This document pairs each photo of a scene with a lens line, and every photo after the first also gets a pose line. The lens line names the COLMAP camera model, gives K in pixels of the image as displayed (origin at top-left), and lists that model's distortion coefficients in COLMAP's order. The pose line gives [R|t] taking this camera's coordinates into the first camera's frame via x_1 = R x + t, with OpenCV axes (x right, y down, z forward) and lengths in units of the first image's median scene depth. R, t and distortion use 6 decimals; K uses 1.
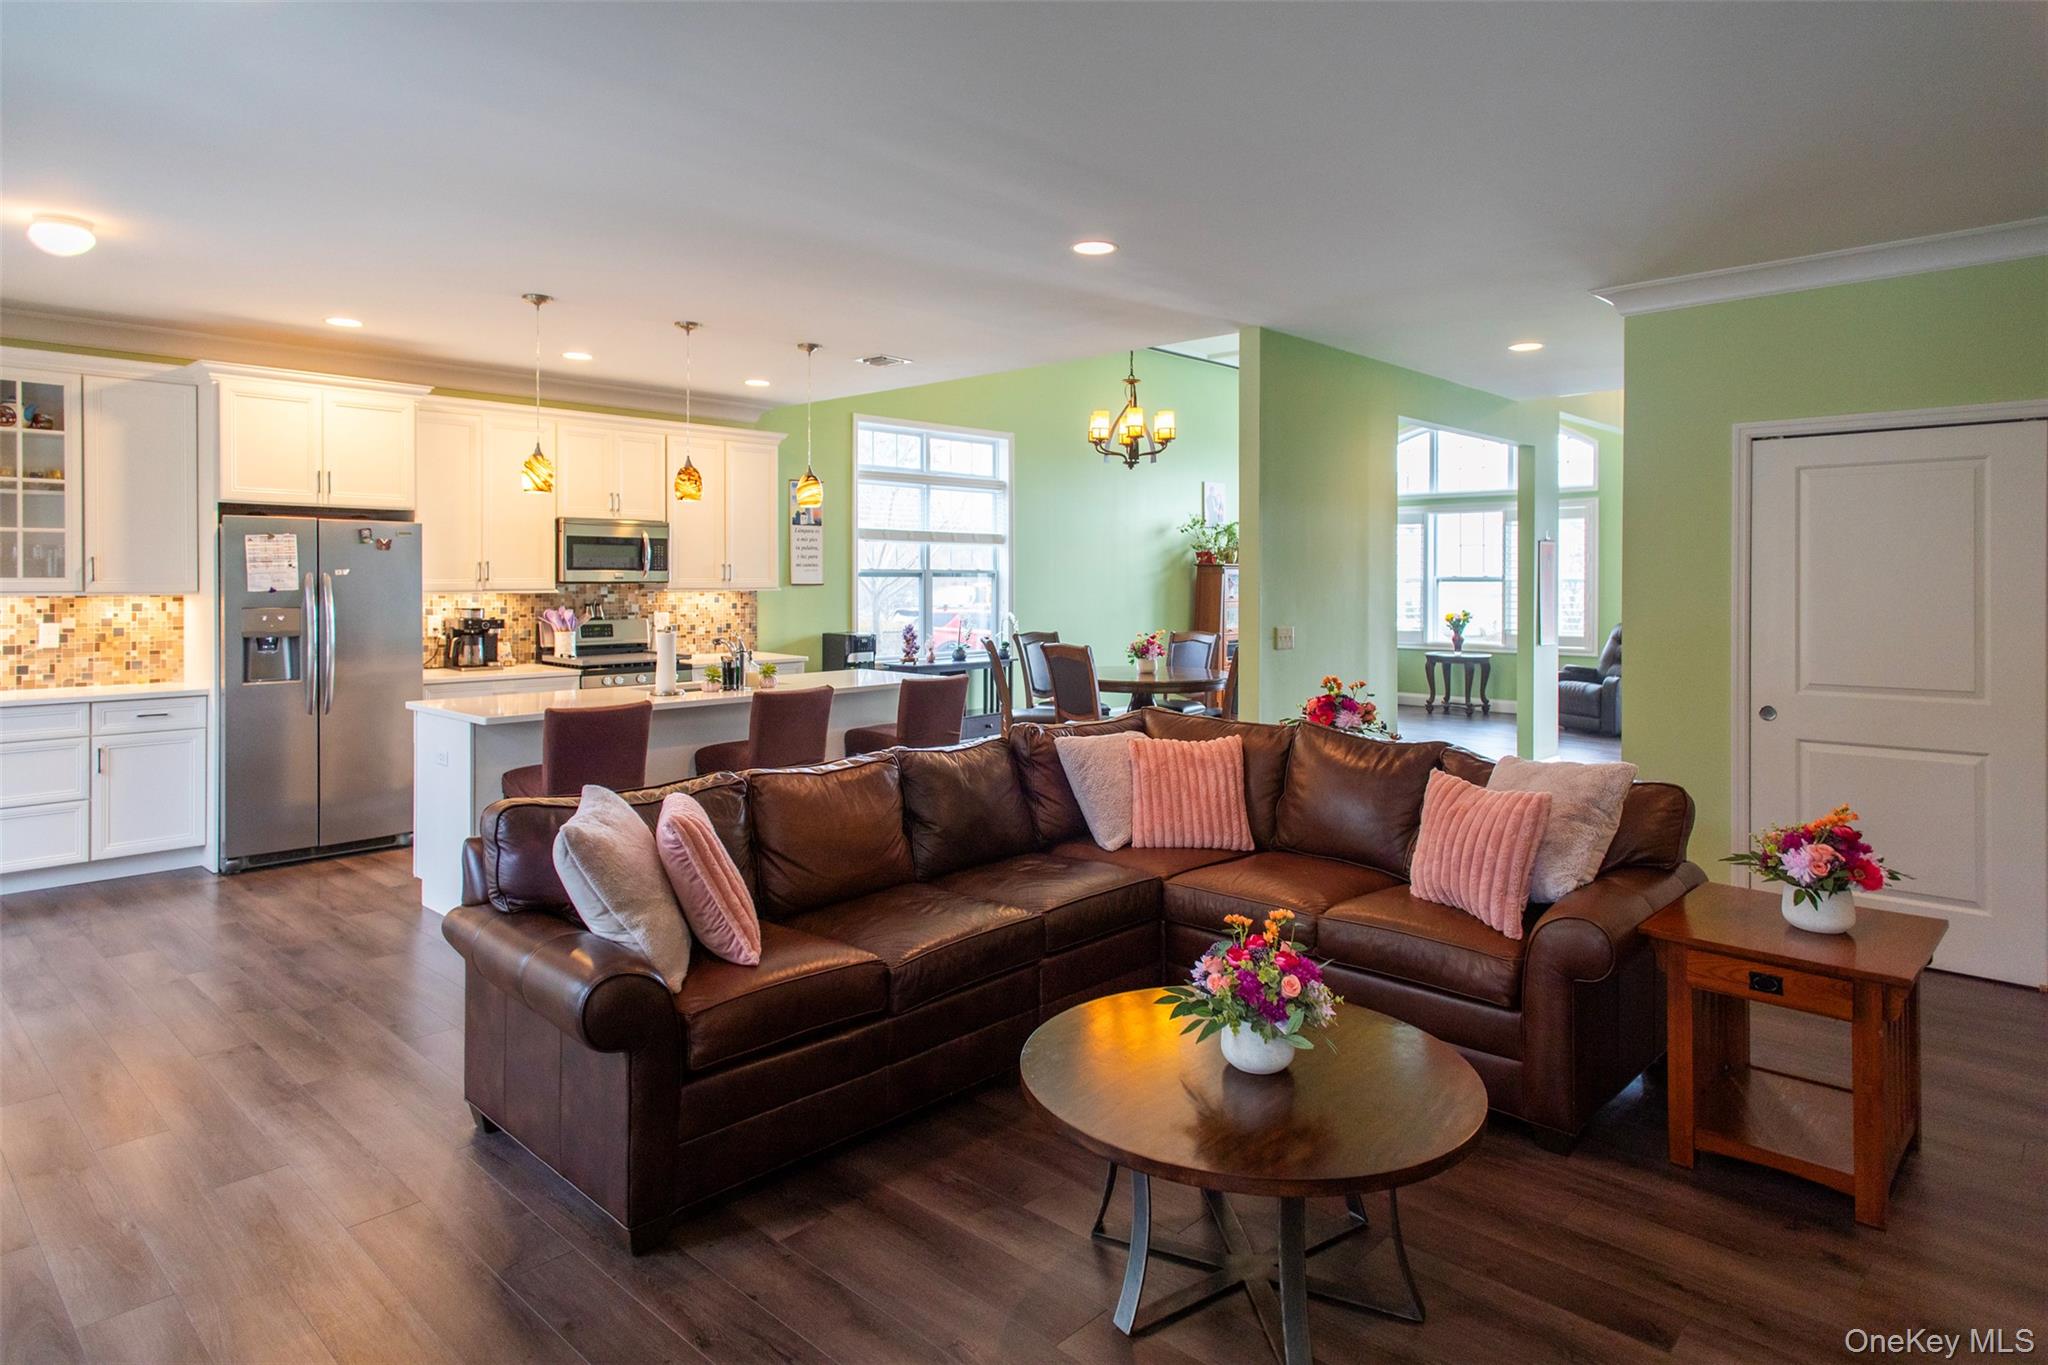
lens RADIAL K [[1164.9, 0, 1040.8], [0, 1164.9, 583.3], [0, 0, 1]] dist [0.024314, -0.005756]
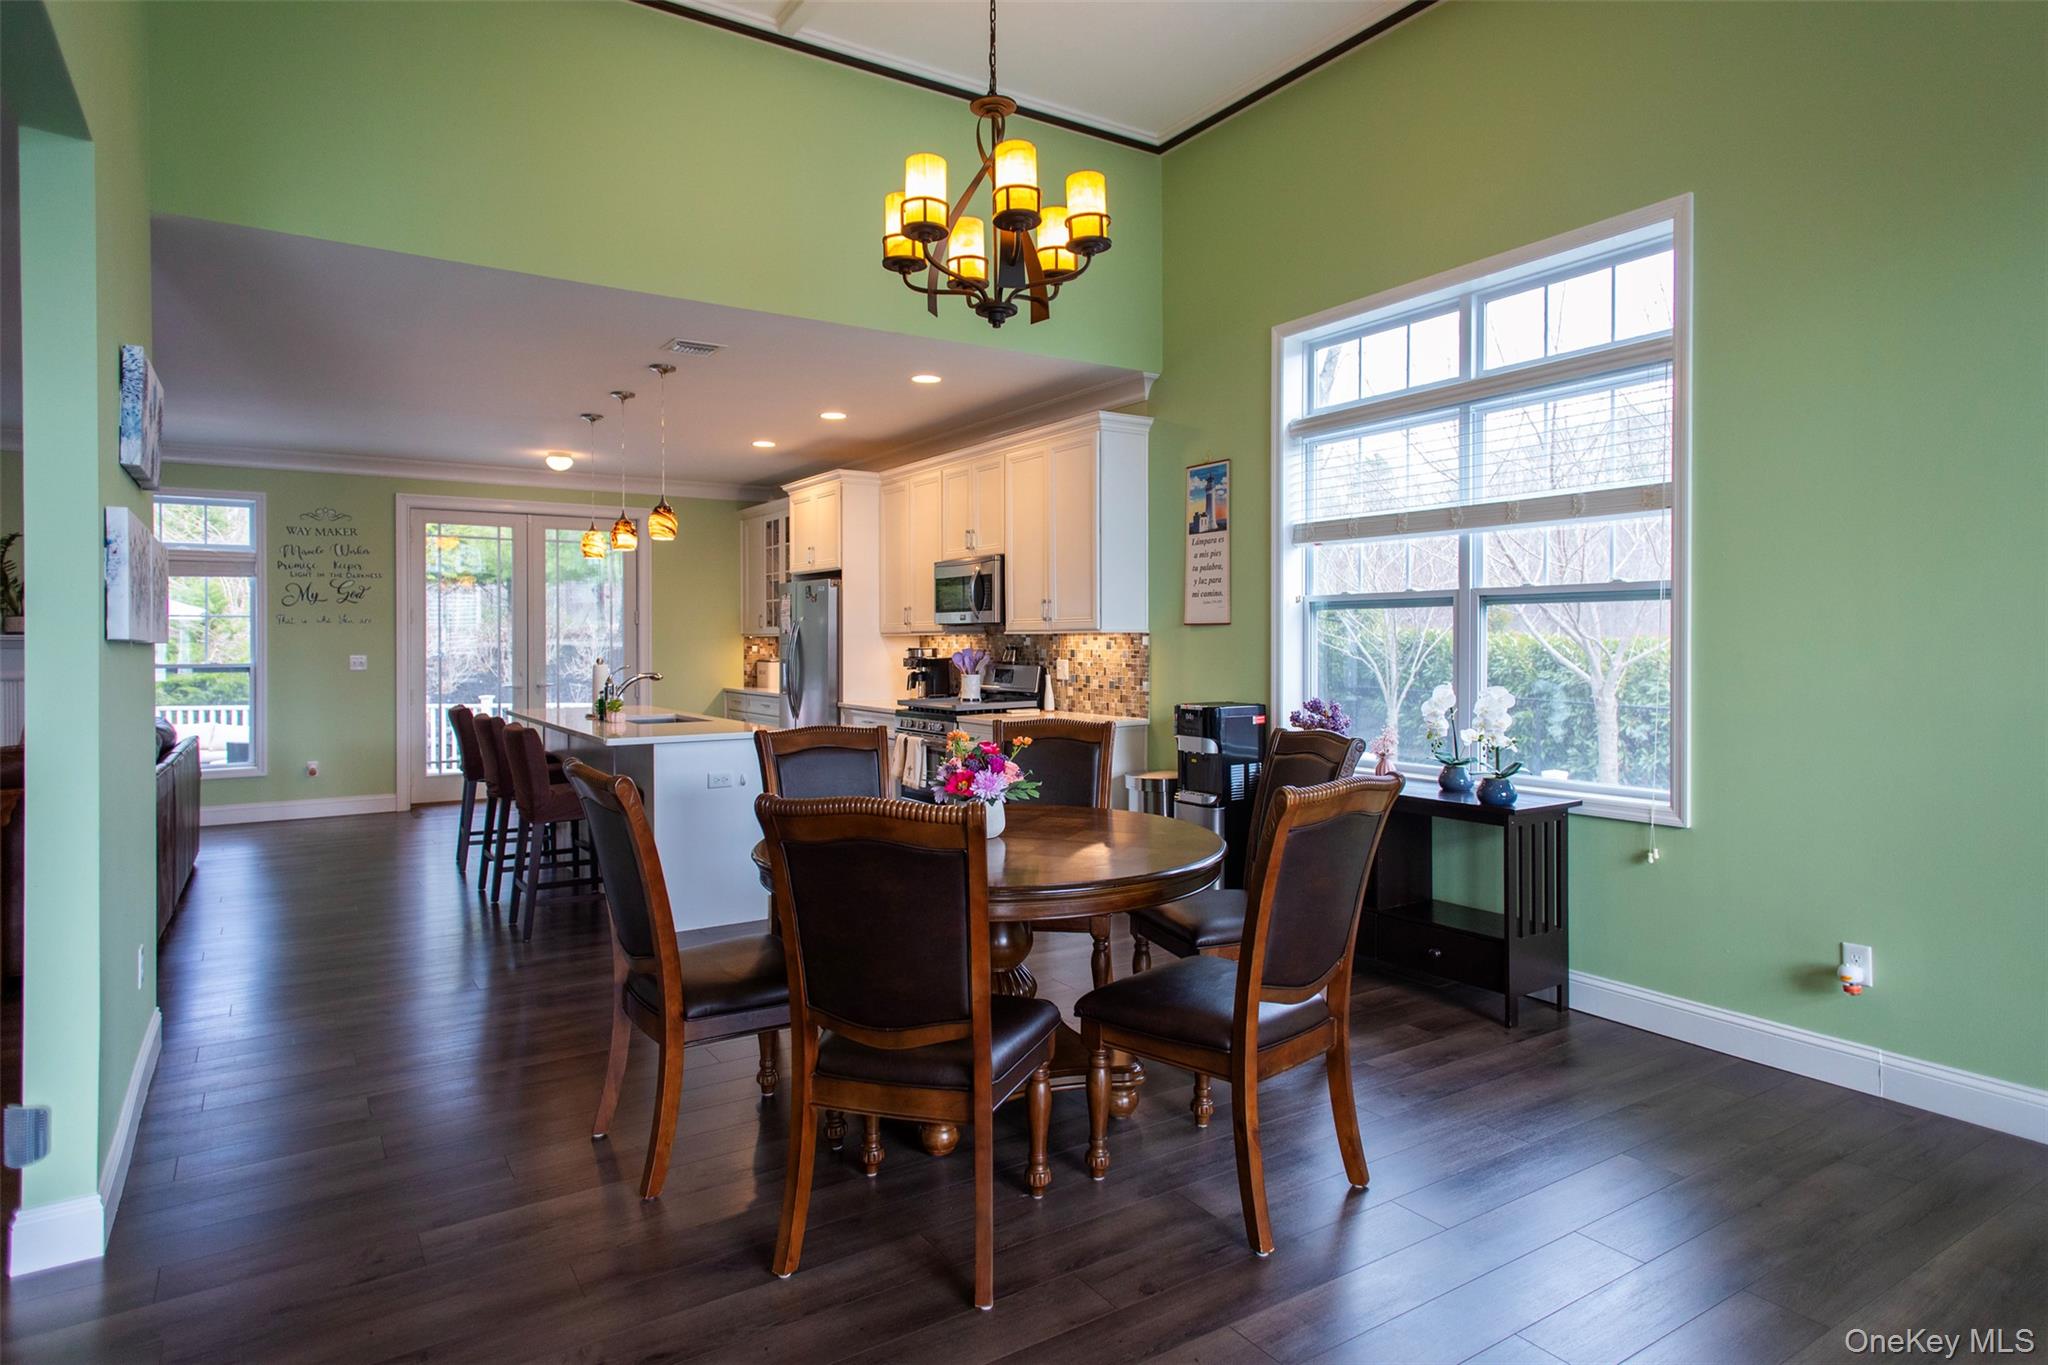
lens RADIAL K [[1164.9, 0, 1025.9], [0, 1164.9, 645.1], [0, 0, 1]] dist [0.024314, -0.005756]
pose [[-0.250134, 0.004047, -0.968203, 0.621626], [-0.001307, 0.999989, 0.004518, 0.013509], [0.968210, 0.002396, -0.250126, 1.477788]]
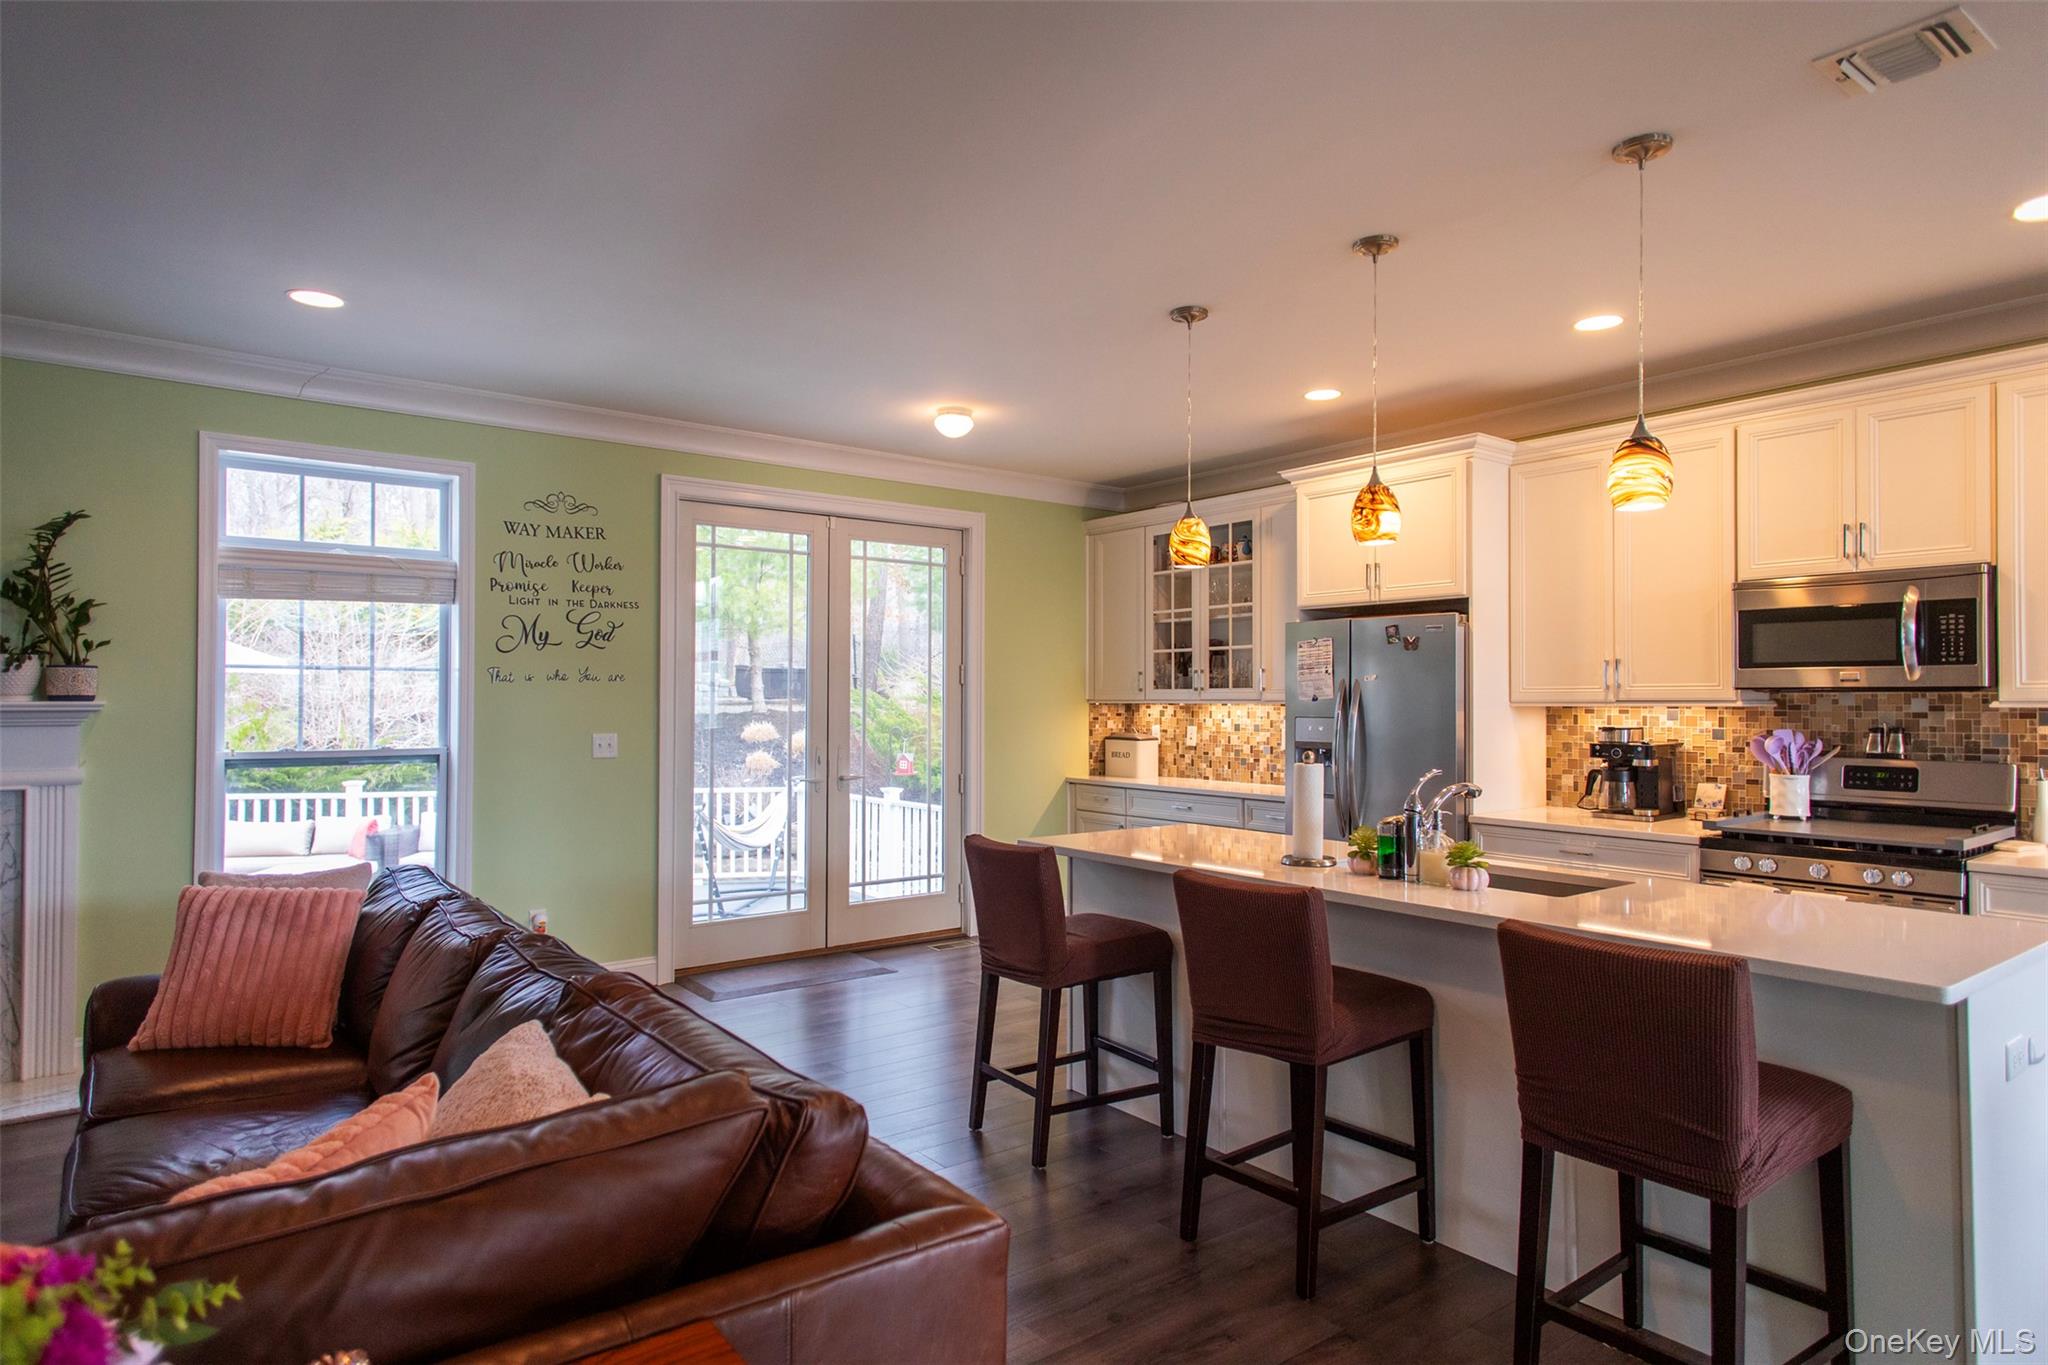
lens RADIAL K [[1164.9, 0, 1014.2], [0, 1164.9, 687.6], [0, 0, 1]] dist [0.024314, -0.005756]
pose [[-0.173079, -0.012187, -0.984833, 0.275423], [-0.006159, 0.999917, -0.011291, 0.008108], [0.984889, 0.004111, -0.173140, 0.822002]]
